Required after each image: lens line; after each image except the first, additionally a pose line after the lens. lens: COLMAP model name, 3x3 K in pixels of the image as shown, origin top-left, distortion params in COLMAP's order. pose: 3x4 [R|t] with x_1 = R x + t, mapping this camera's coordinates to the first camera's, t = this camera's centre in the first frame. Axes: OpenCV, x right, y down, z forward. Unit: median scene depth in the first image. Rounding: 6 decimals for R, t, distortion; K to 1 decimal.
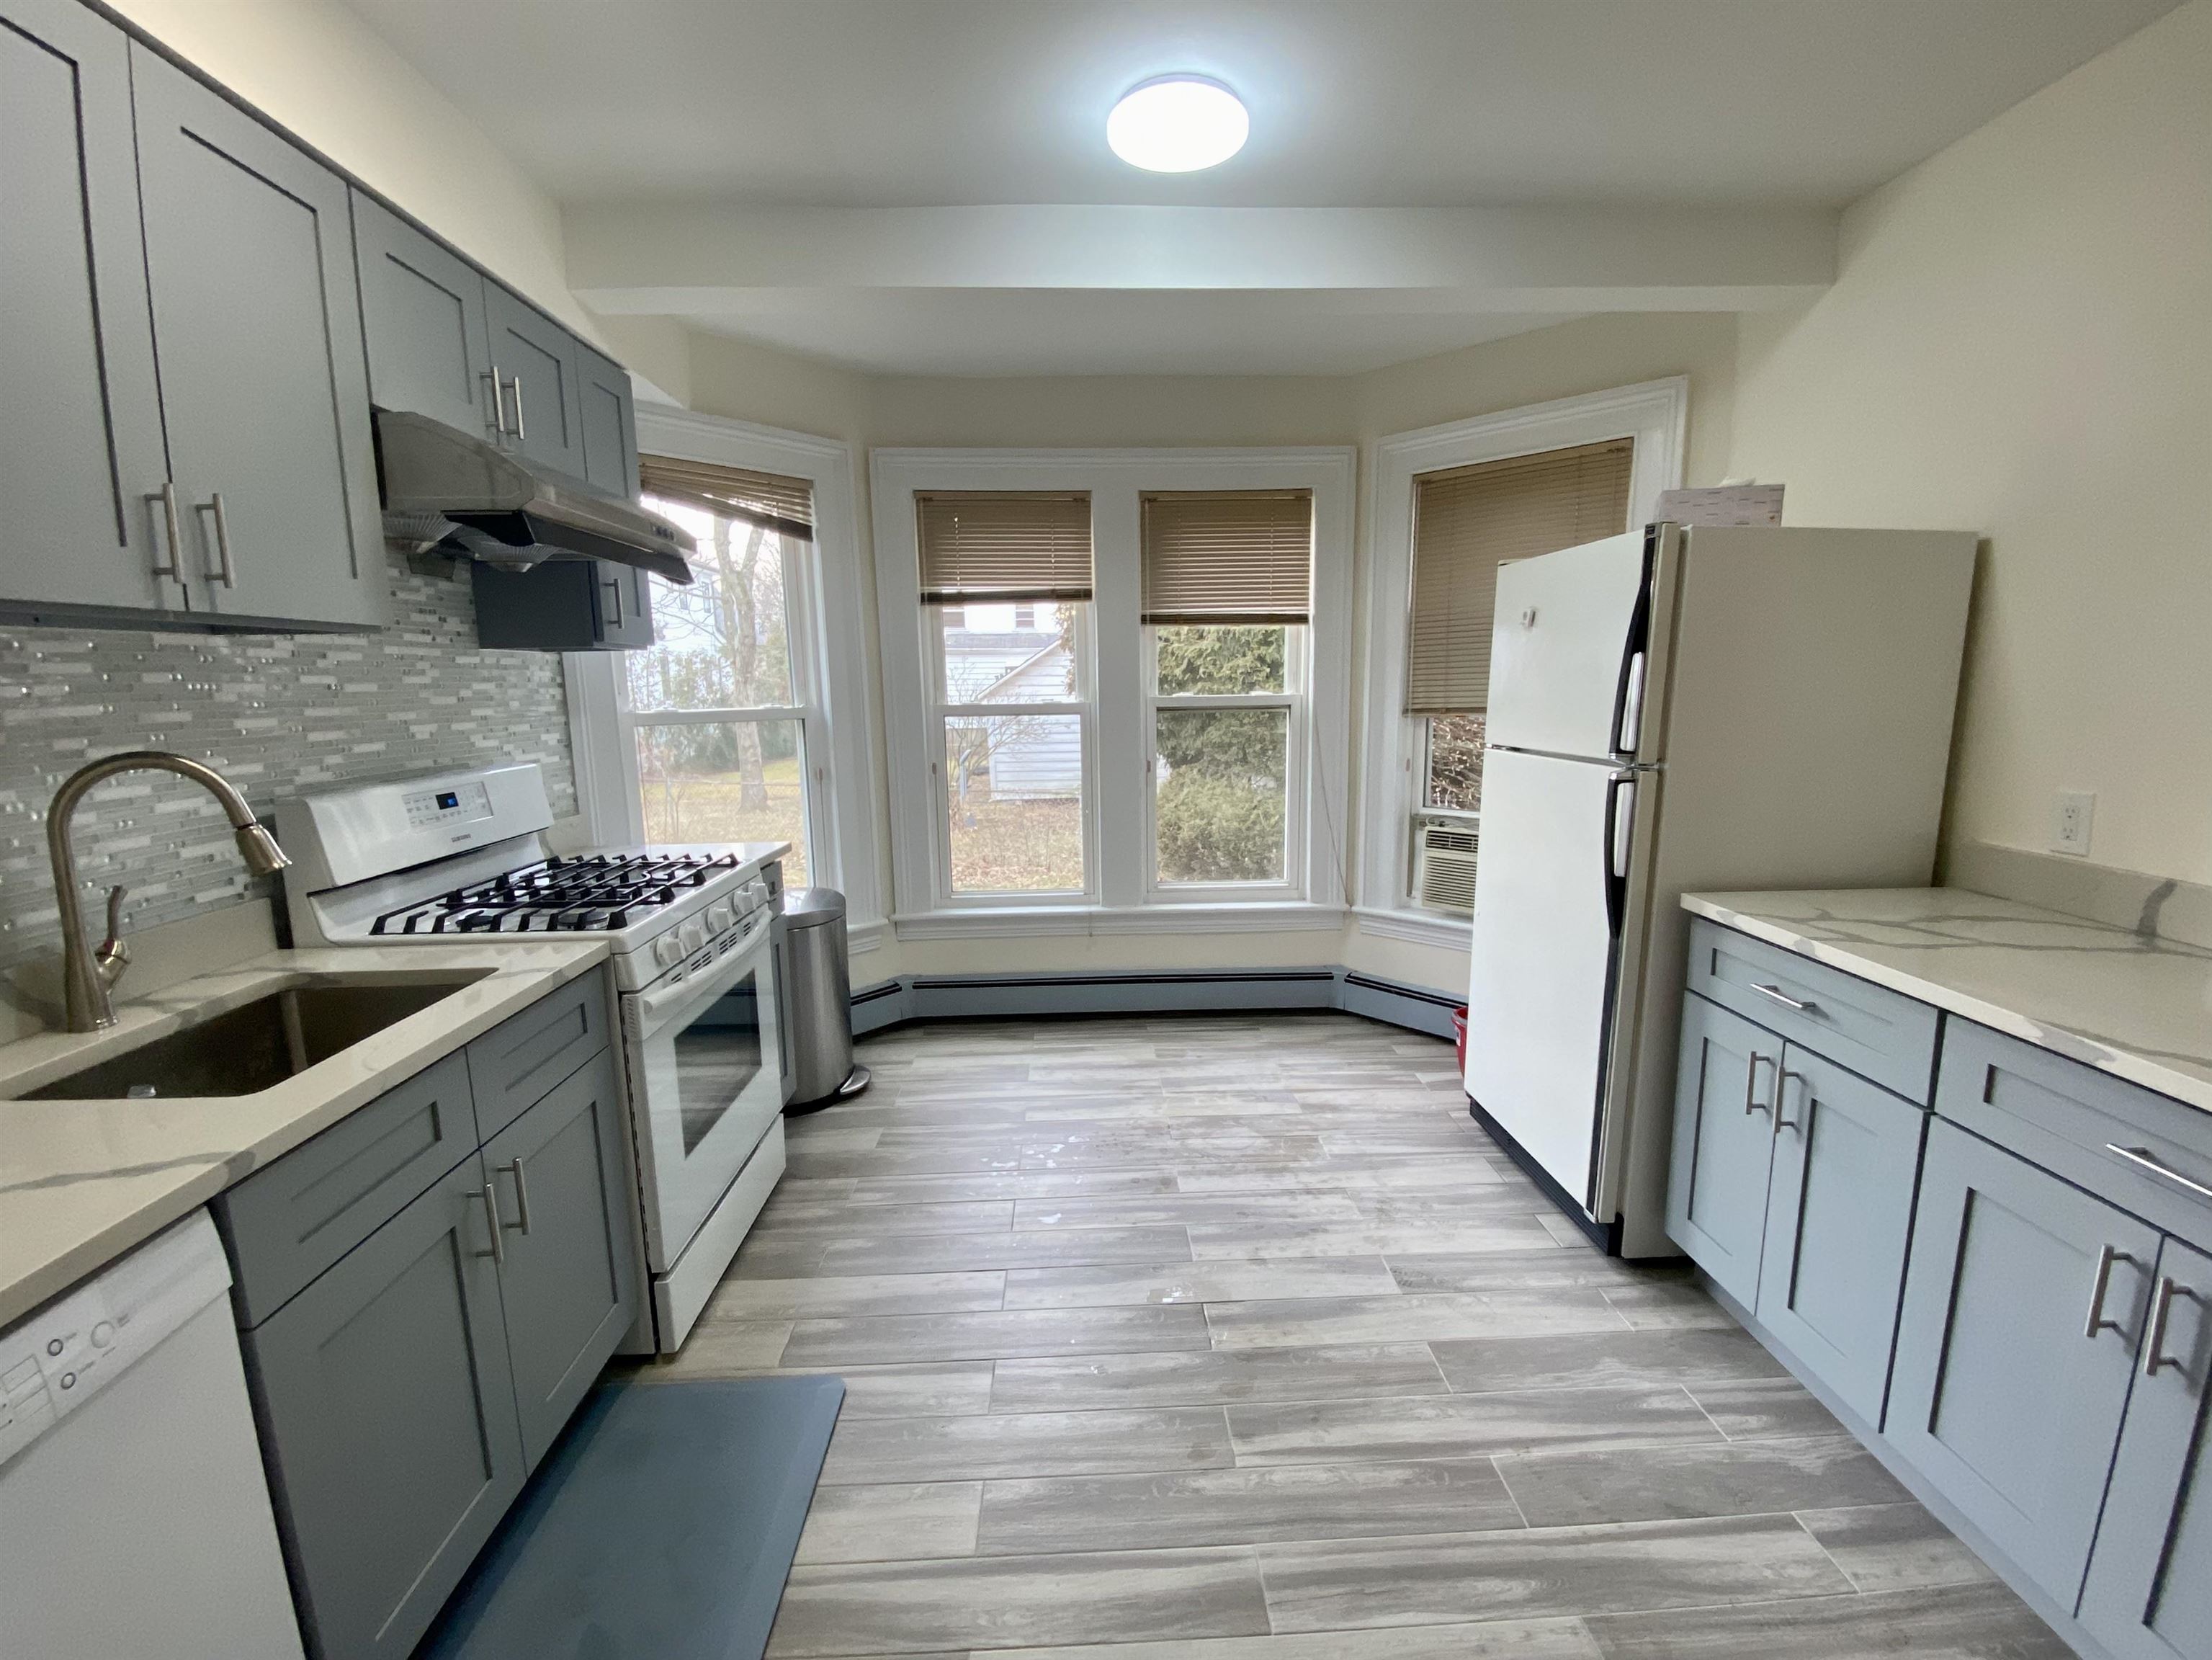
lens RADIAL K [[926.7, 0, 1124.5], [0, 926.7, 832.4], [0, 0, 1]] dist [0.018569, -0.013407]
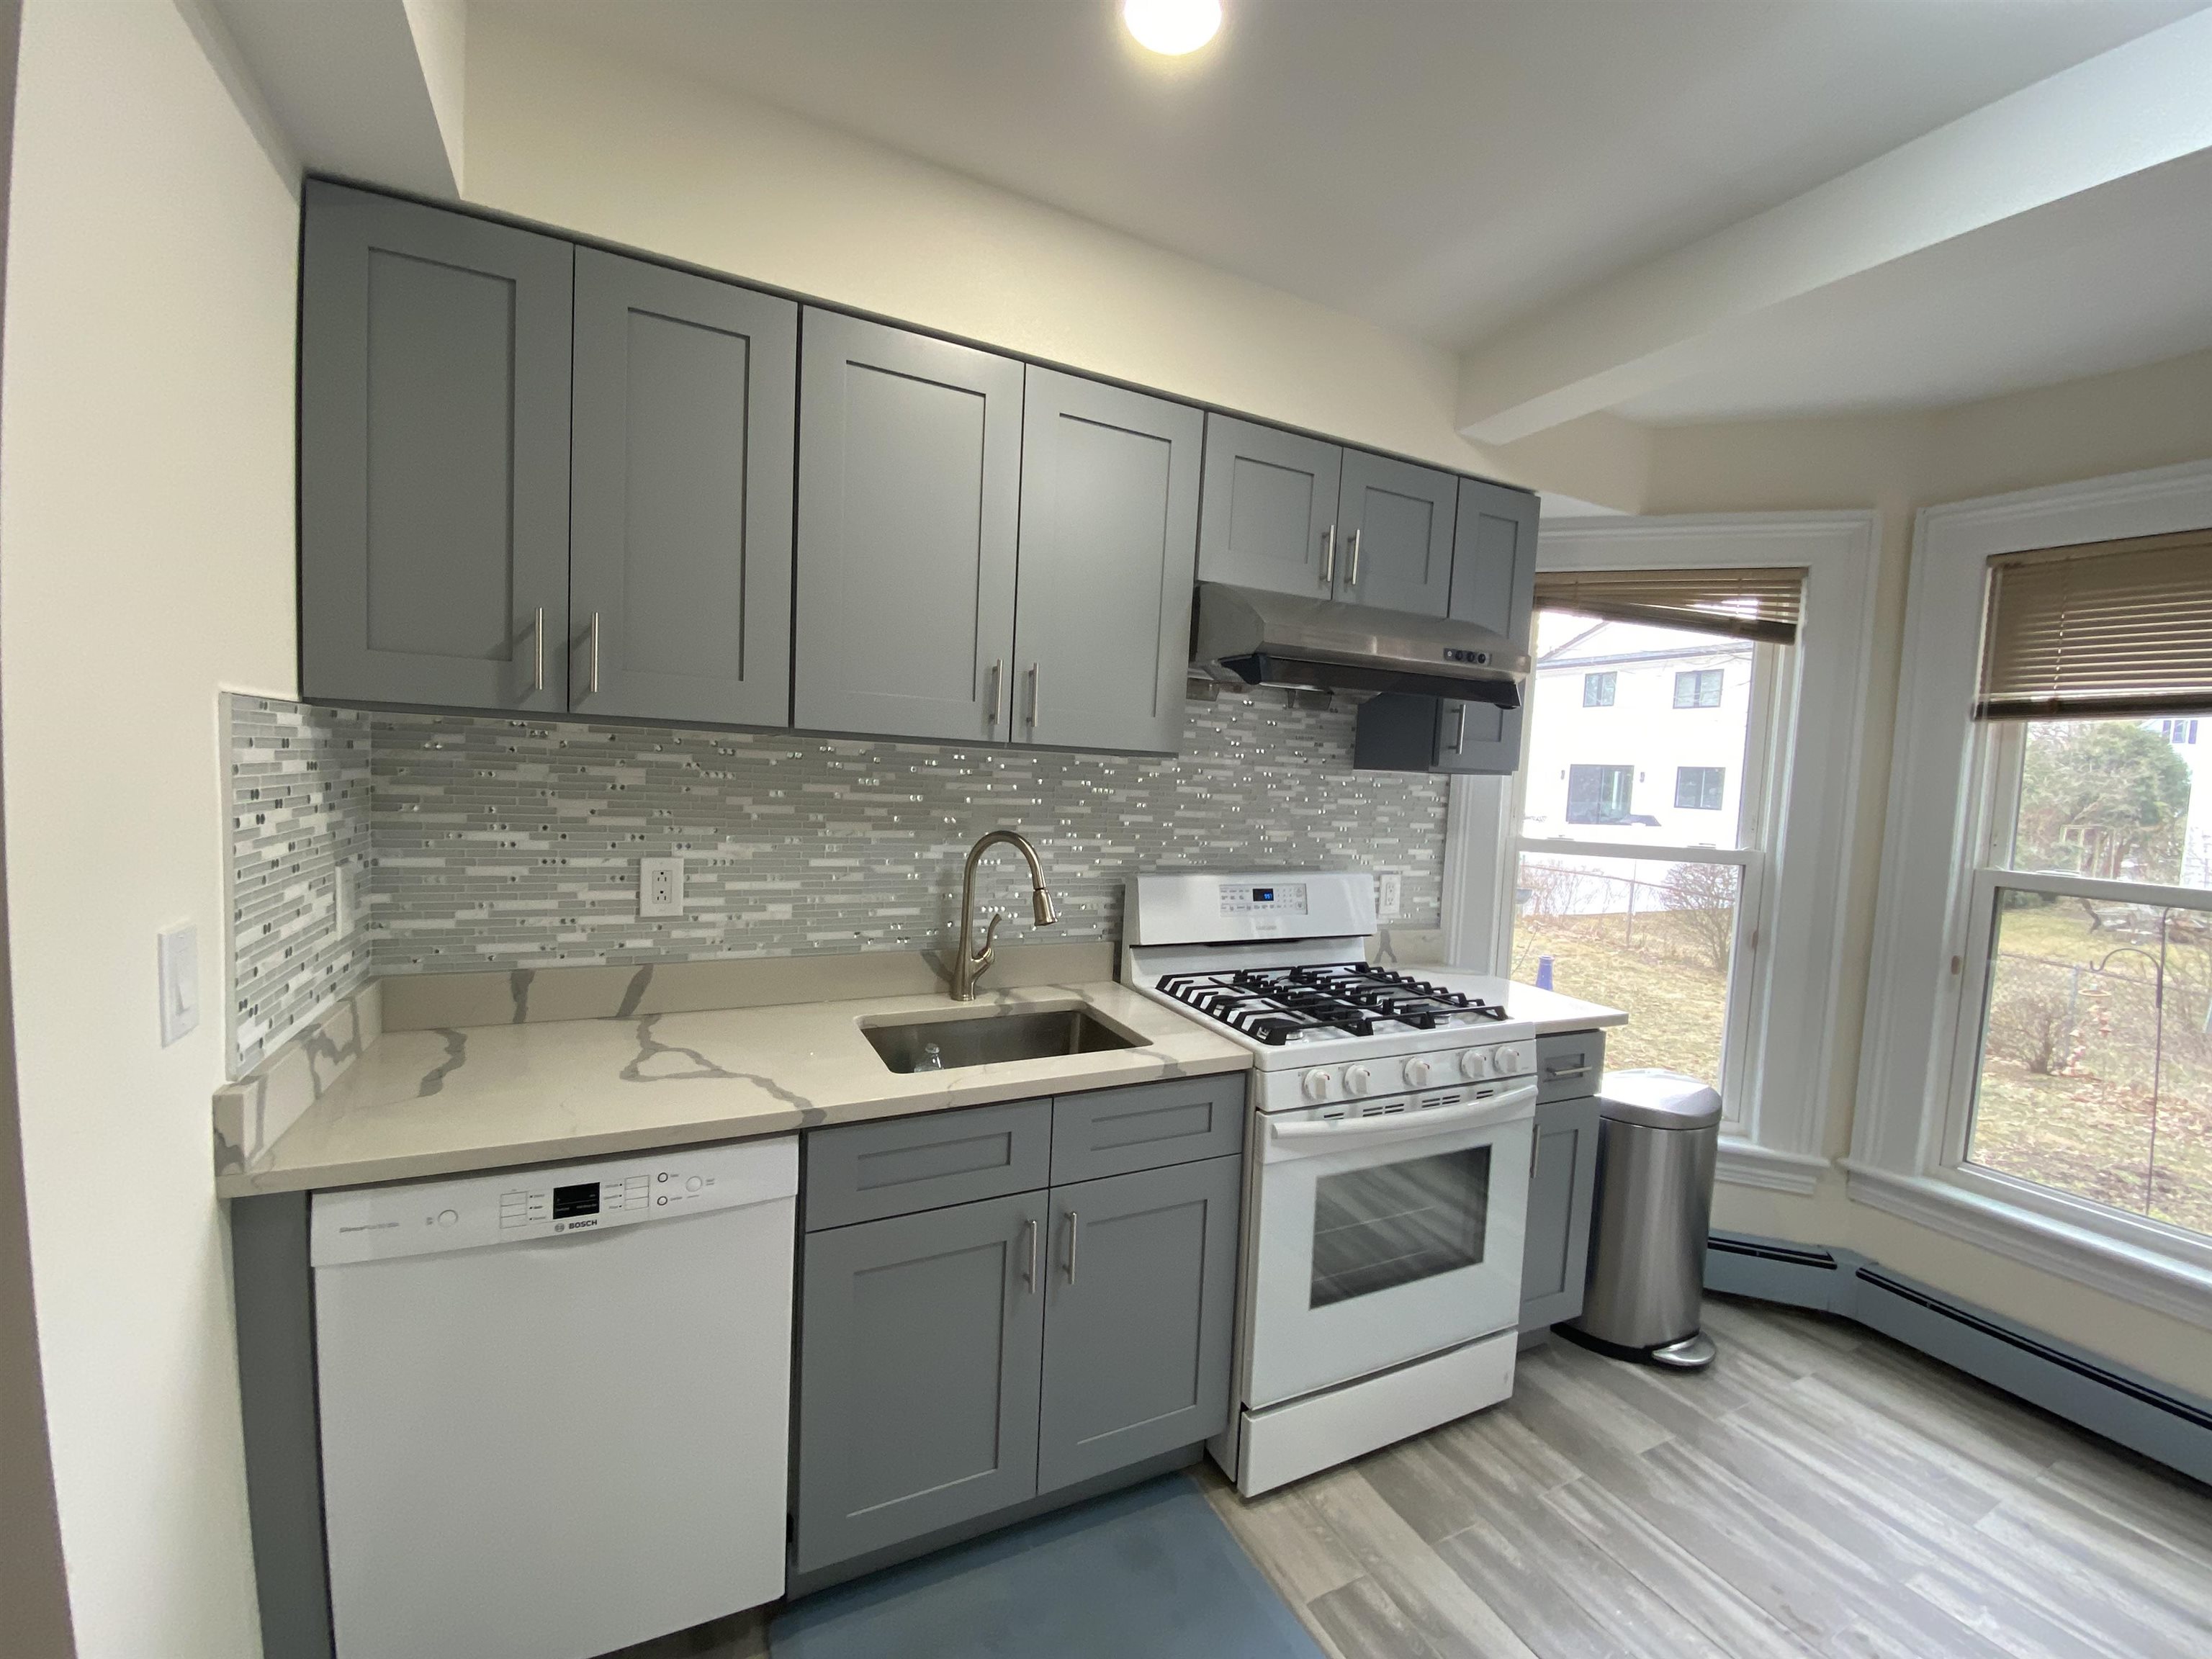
lens RADIAL K [[886.4, 0, 1116.8], [0, 886.4, 838.8], [0, 0, 1]] dist [0.042560, -0.030562]
pose [[0.408977, 0.103771, -0.906625, 0.181054], [-0.204489, 0.978669, 0.019772, -0.074926], [0.889338, 0.177308, 0.421473, 0.294393]]
